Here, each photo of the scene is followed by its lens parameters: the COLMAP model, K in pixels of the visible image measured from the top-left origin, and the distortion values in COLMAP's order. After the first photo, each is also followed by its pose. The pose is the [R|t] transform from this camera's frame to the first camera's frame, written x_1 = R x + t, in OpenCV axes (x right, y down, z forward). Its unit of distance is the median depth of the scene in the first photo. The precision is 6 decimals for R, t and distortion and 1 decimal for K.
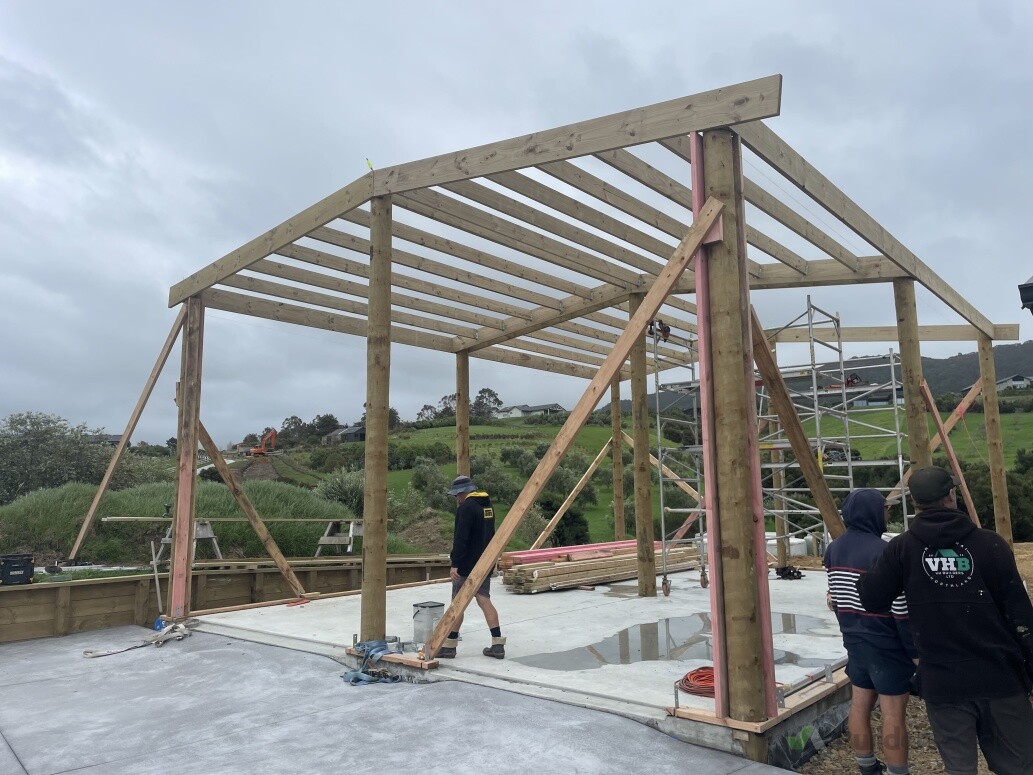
lens RADIAL K [[779.0, 0, 511.3], [0, 779.0, 380.3], [0, 0, 1]] dist [0.053072, -0.036434]
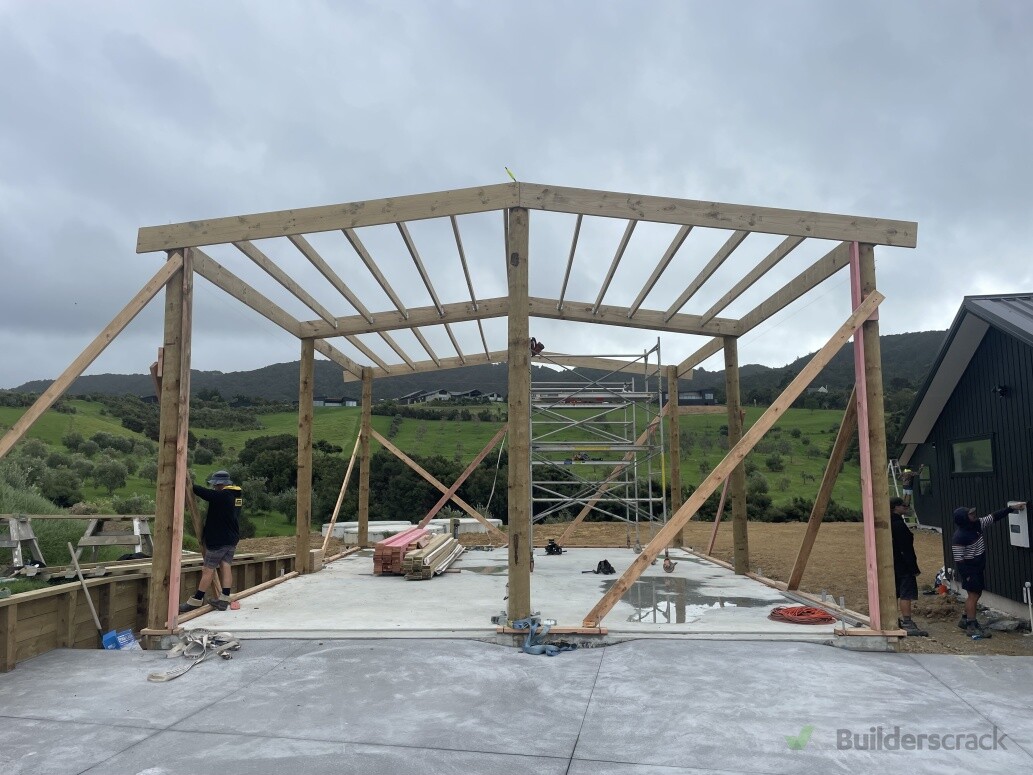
lens RADIAL K [[779.0, 0, 495.9], [0, 779.0, 391.3], [0, 0, 1]] dist [0.053072, -0.036434]
pose [[0.783310, 0.080590, 0.616385, -0.792994], [-0.094166, 0.995501, -0.010491, 0.028475], [-0.614458, -0.049825, 0.787375, 0.159207]]
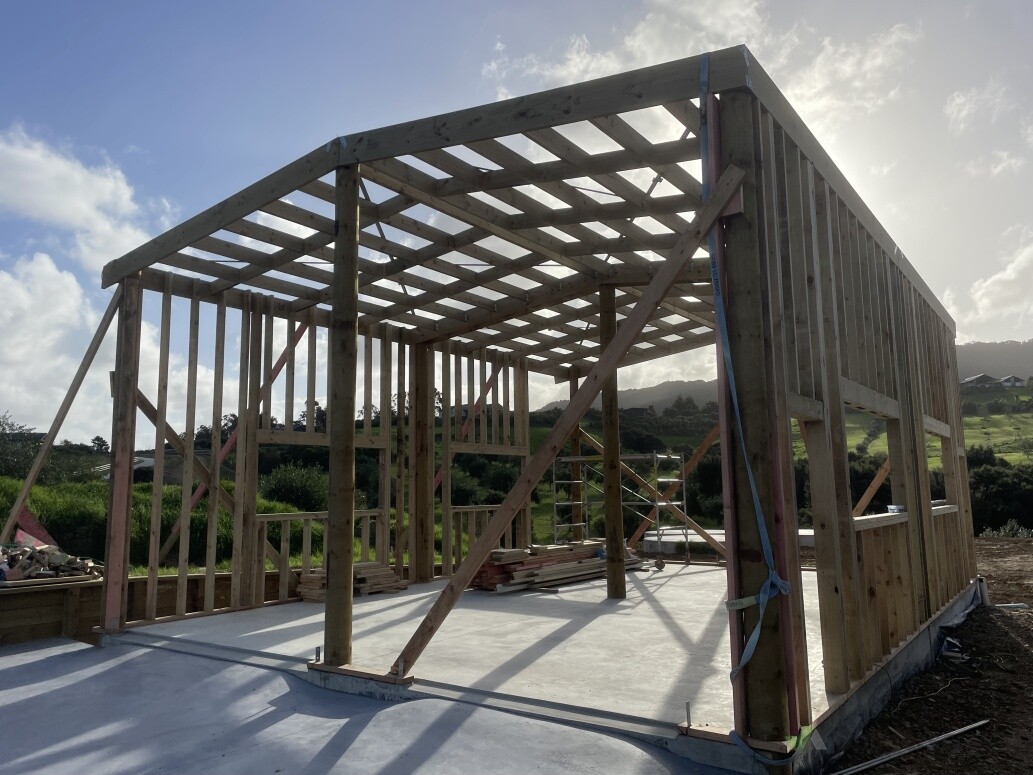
lens RADIAL K [[779.0, 0, 518.4], [0, 779.0, 391.4], [0, 0, 1]] dist [0.053072, -0.036434]
pose [[0.996675, 0.008124, 0.081077, -0.038860], [-0.009354, 0.999847, 0.014800, 0.010897], [-0.080944, -0.015509, 0.996598, 0.069904]]
